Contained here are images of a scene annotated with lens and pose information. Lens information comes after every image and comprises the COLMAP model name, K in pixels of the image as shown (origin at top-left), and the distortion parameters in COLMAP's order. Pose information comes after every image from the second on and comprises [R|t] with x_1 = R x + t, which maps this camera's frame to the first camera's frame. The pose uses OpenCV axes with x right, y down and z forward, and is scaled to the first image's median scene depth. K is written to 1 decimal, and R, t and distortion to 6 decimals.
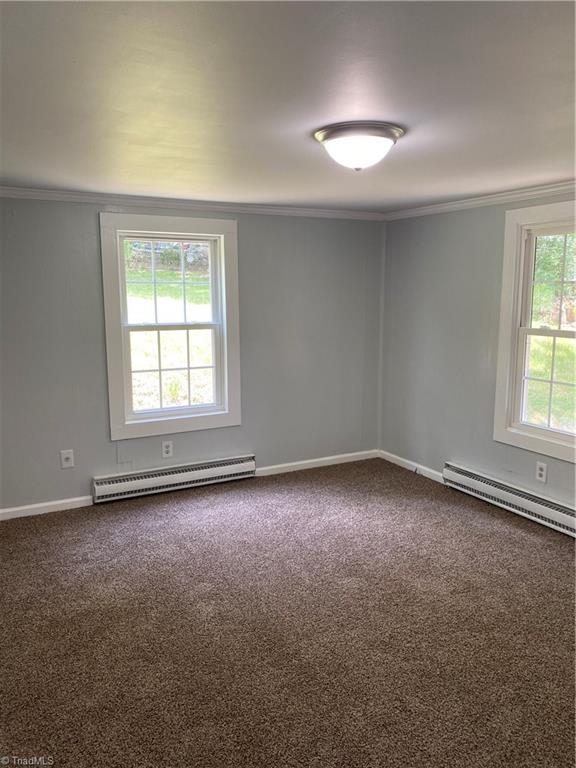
lens RADIAL K [[597.3, 0, 288.0], [0, 597.3, 384.0], [0, 0, 1]] dist [0.059169, 0.000212]
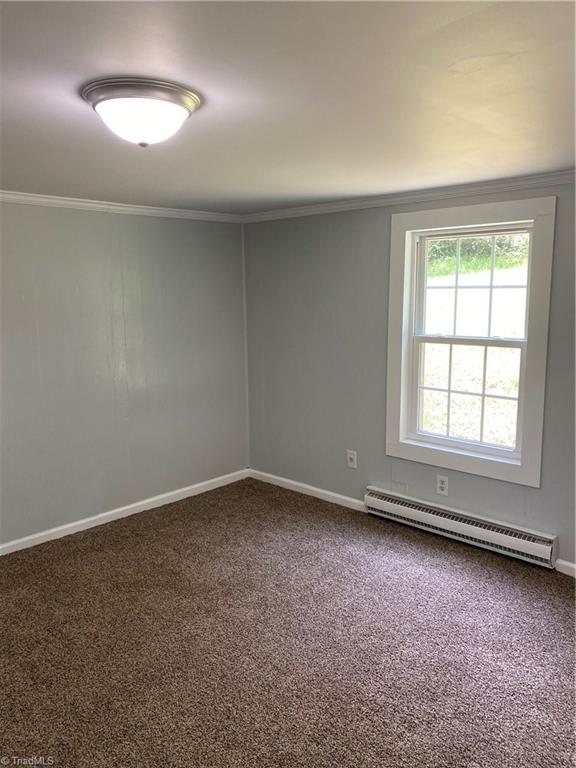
lens RADIAL K [[597.3, 0, 288.0], [0, 597.3, 384.0], [0, 0, 1]] dist [0.059169, 0.000212]
pose [[0.307560, 0.143704, -0.940615, 0.519085], [-0.147549, 0.983776, 0.102053, -0.087111], [0.940019, 0.107400, 0.323773, 0.522462]]
